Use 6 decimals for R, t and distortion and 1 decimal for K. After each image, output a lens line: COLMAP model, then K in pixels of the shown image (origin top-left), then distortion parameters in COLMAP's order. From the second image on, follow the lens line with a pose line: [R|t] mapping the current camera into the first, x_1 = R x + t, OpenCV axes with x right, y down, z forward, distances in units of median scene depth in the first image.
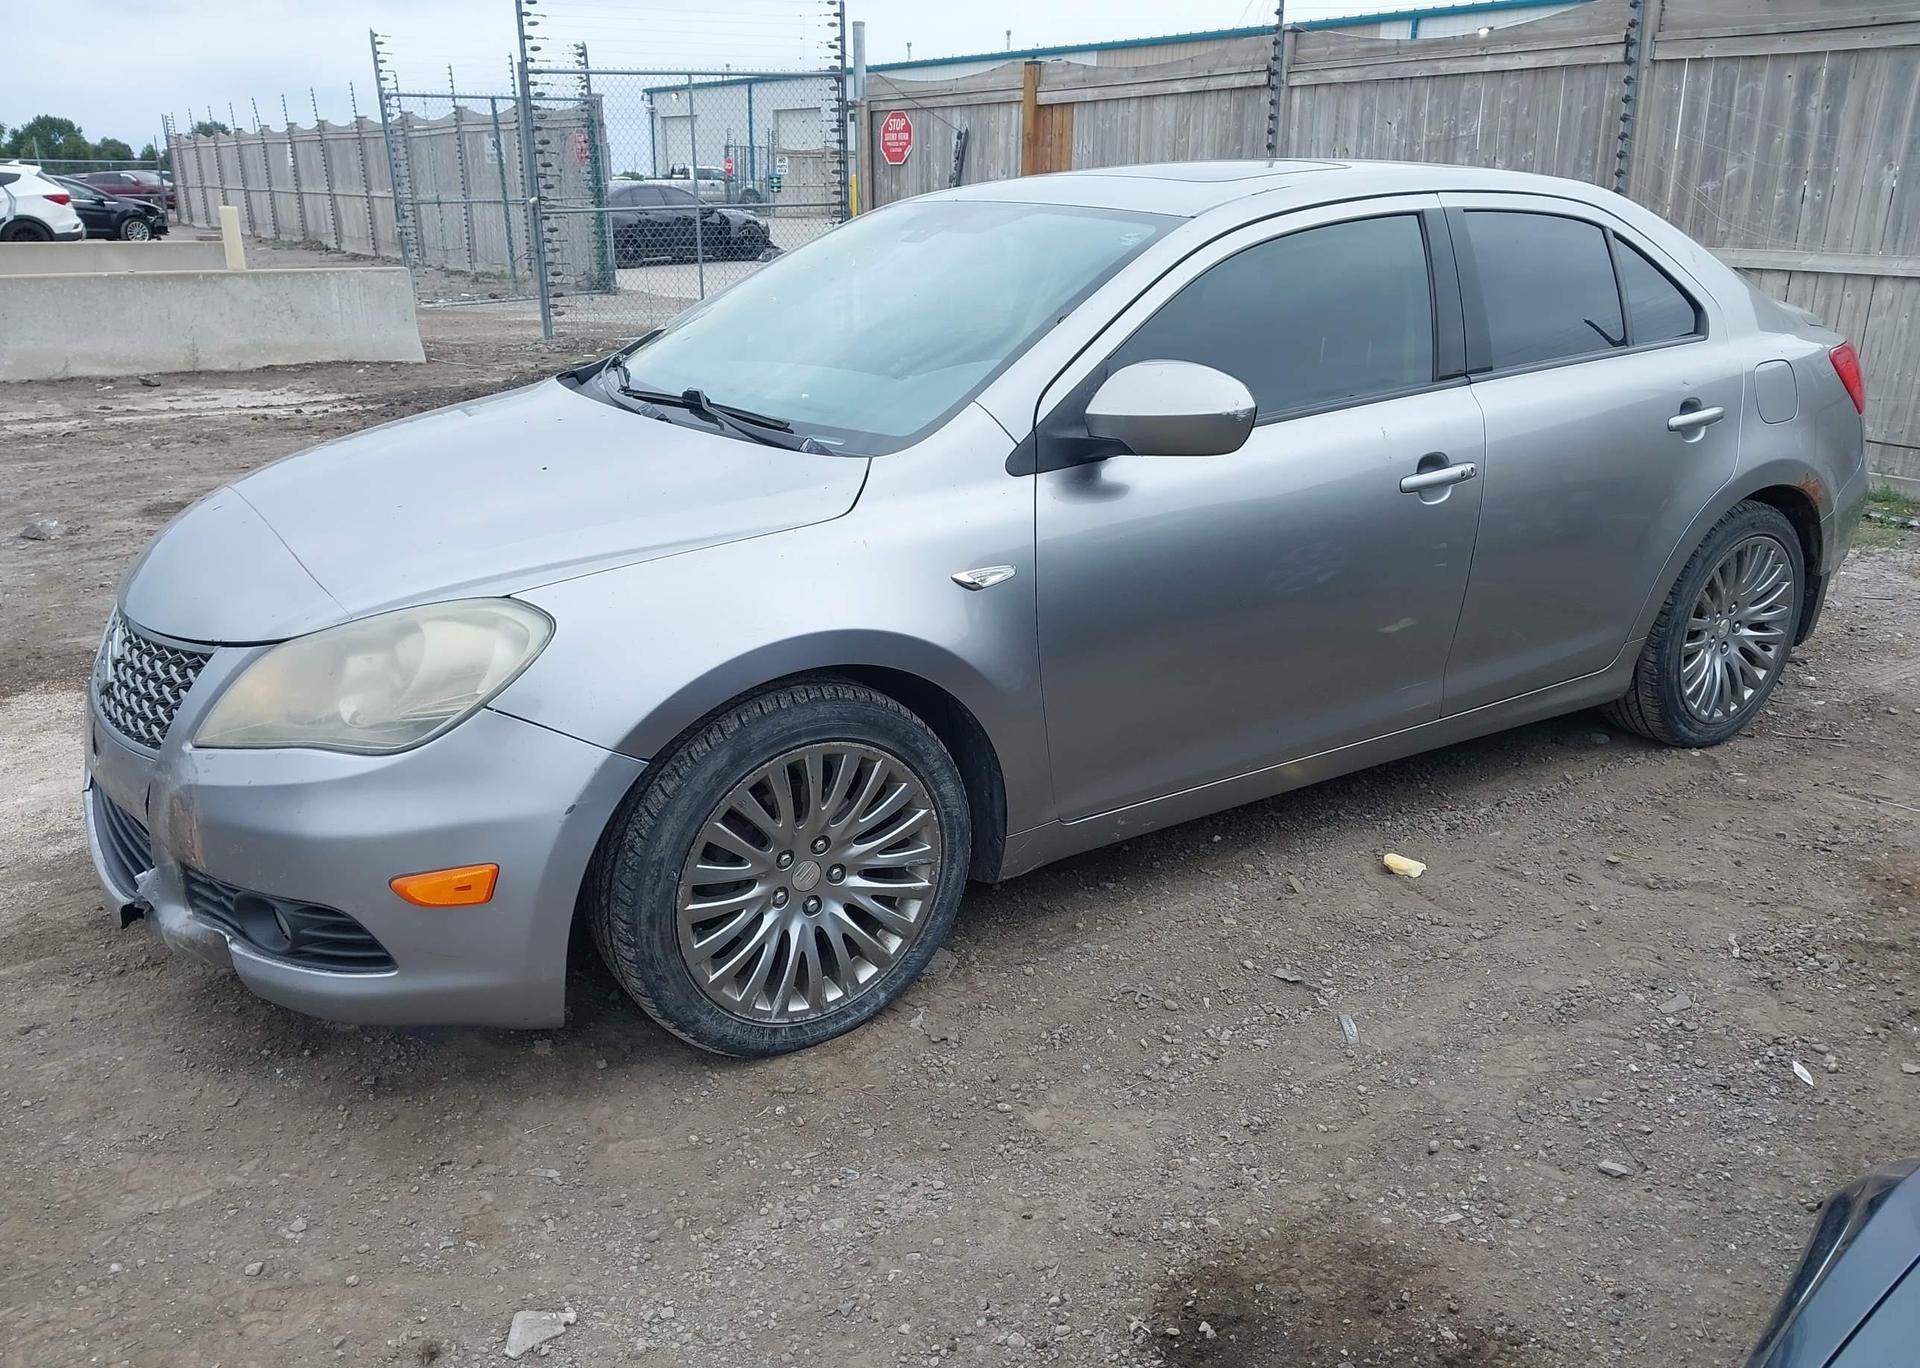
lens RADIAL K [[1524.0, 0, 963.5], [0, 1524.0, 701.8], [0, 0, 1]] dist [0.017133, -0.019532]
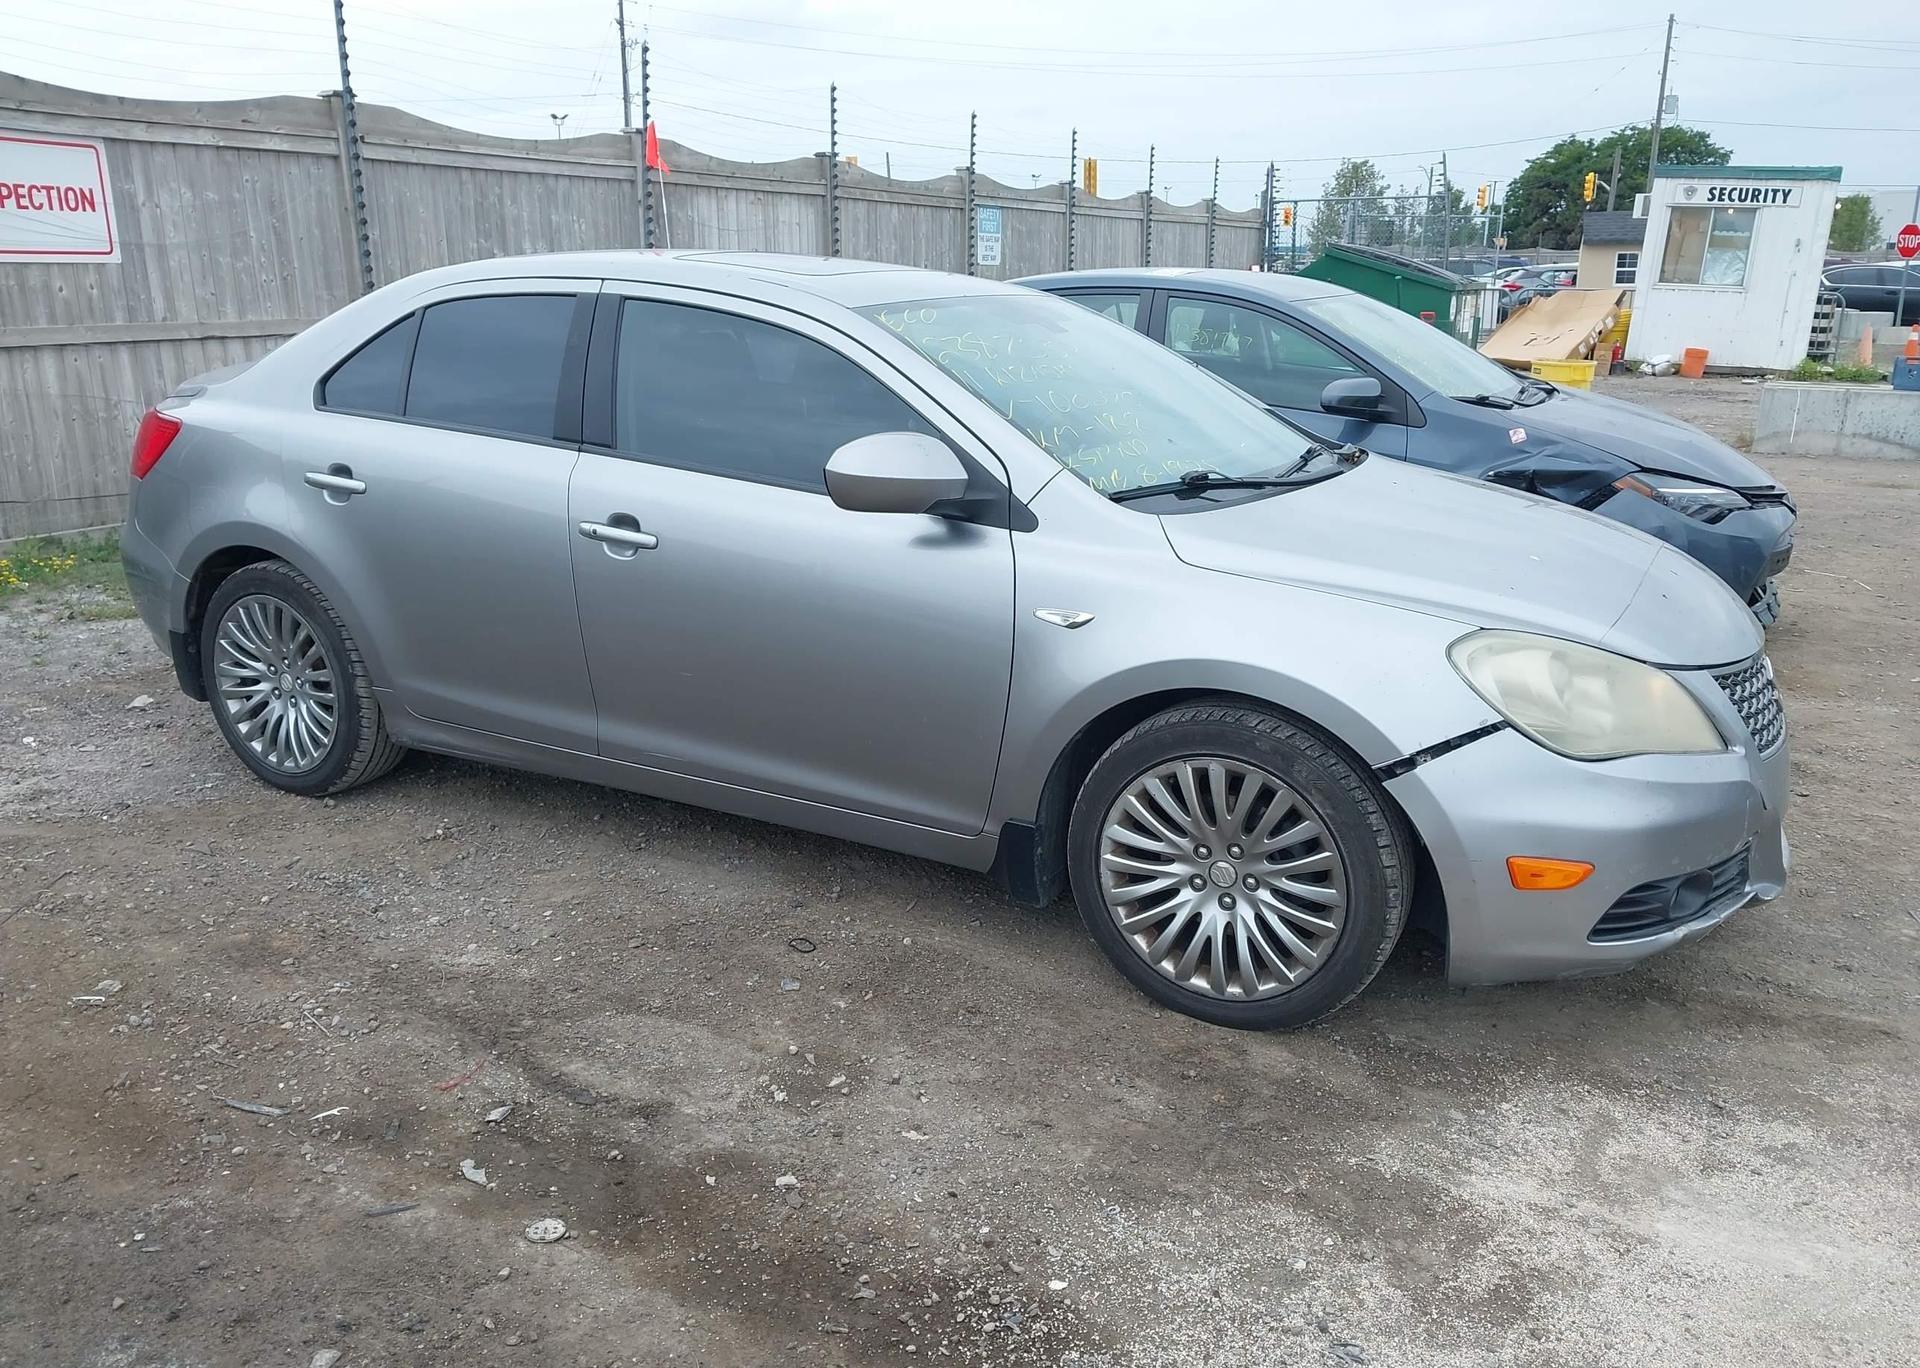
lens RADIAL K [[1524.0, 0, 966.3], [0, 1524.0, 701.2], [0, 0, 1]] dist [0.017133, -0.019532]
pose [[-0.479115, -0.254221, 0.840131, -0.946951], [0.271761, 0.867146, 0.417377, -0.515903], [-0.834622, 0.428287, -0.346375, 1.460049]]
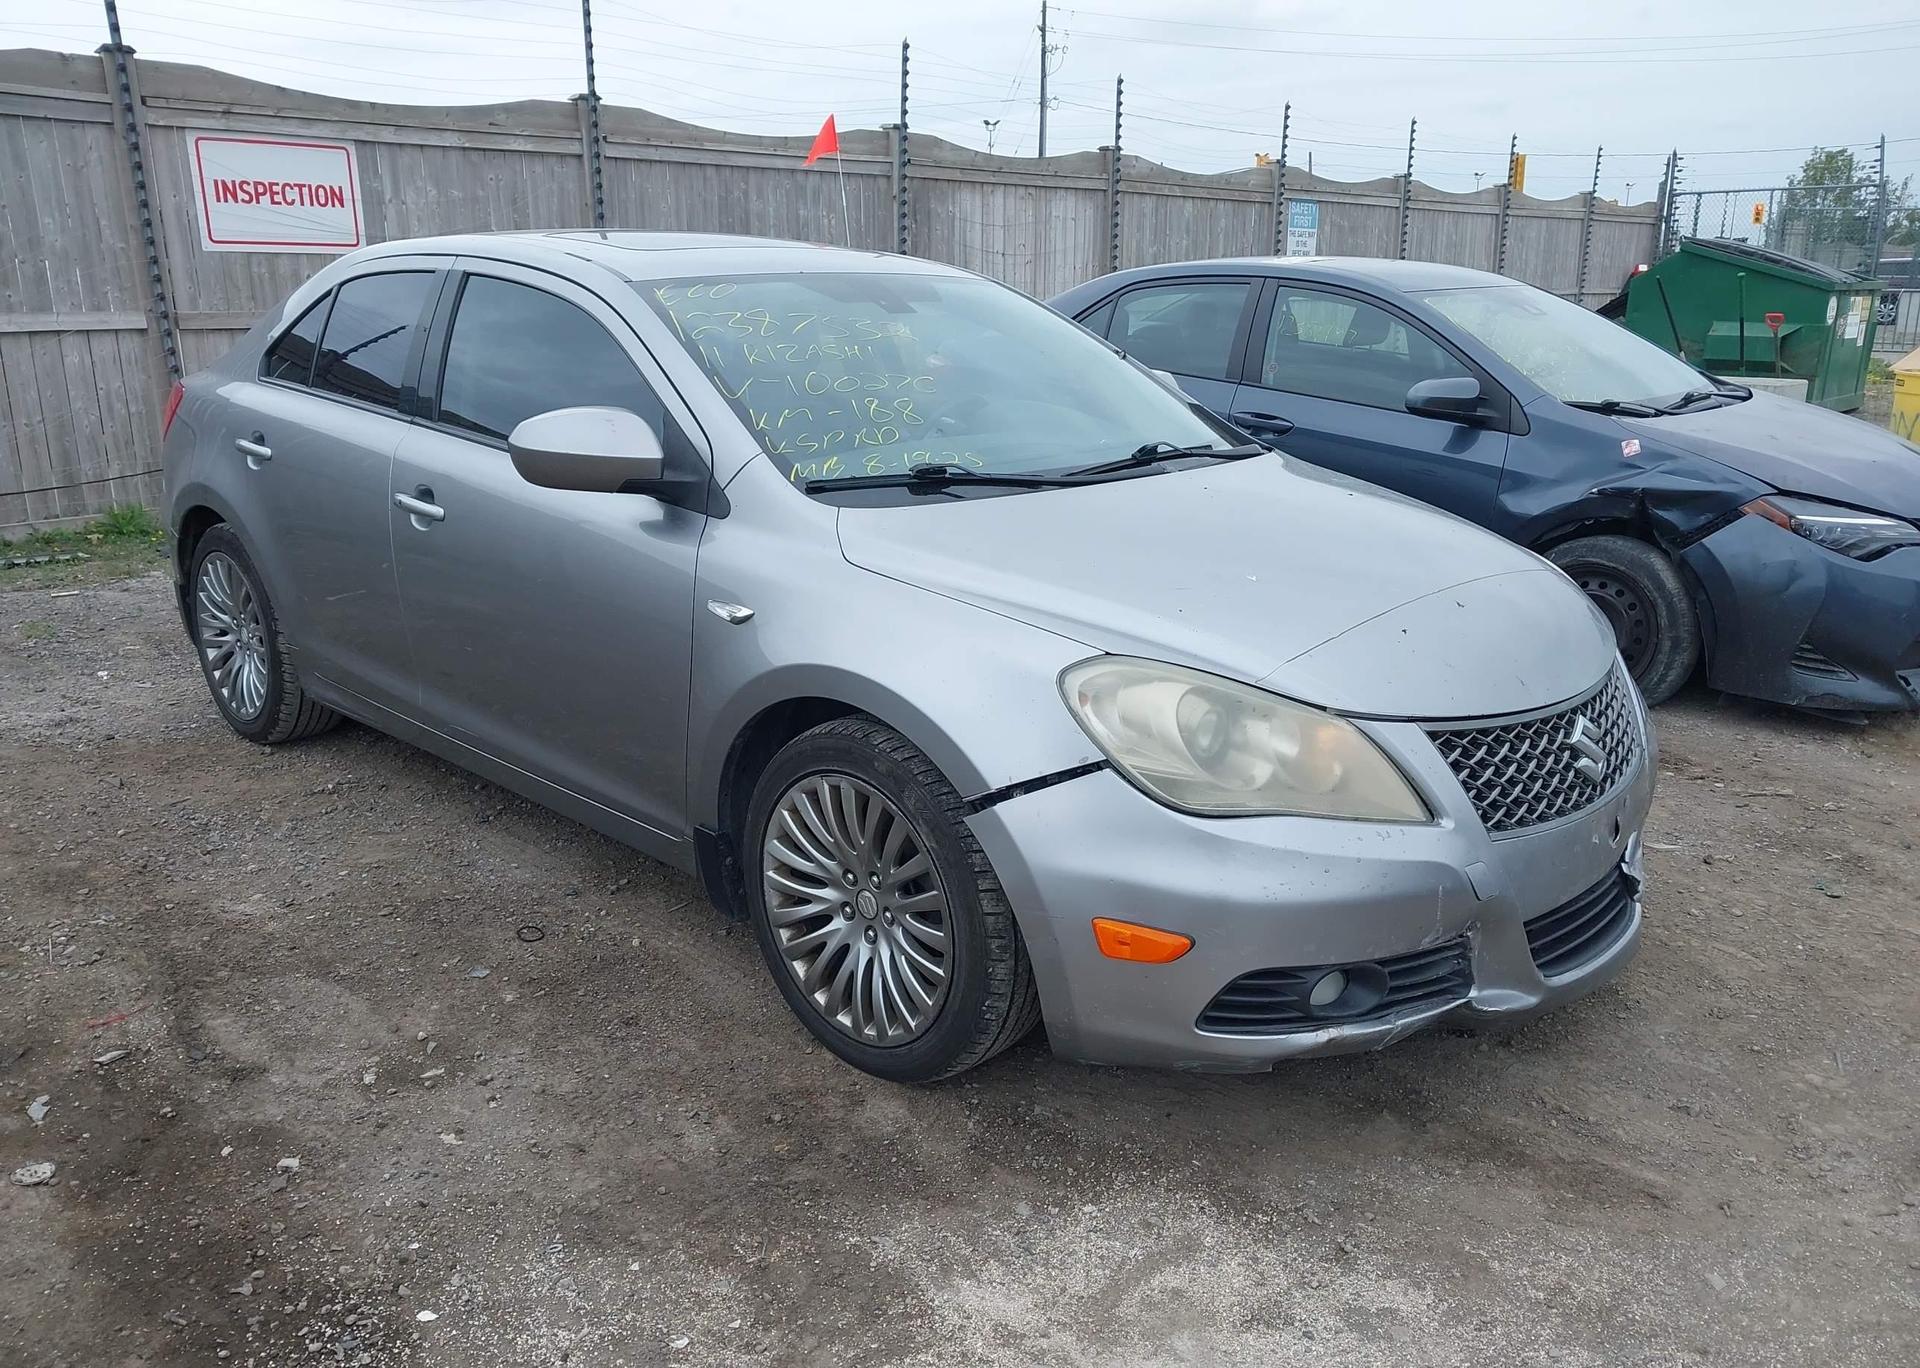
lens RADIAL K [[1524.0, 0, 961.8], [0, 1524.0, 702.1], [0, 0, 1]] dist [0.017133, -0.019532]
pose [[-0.222460, -0.280242, 0.933797, -1.025588], [0.304172, 0.890039, 0.339573, -0.378768], [-0.926278, 0.359576, -0.112756, 1.099124]]
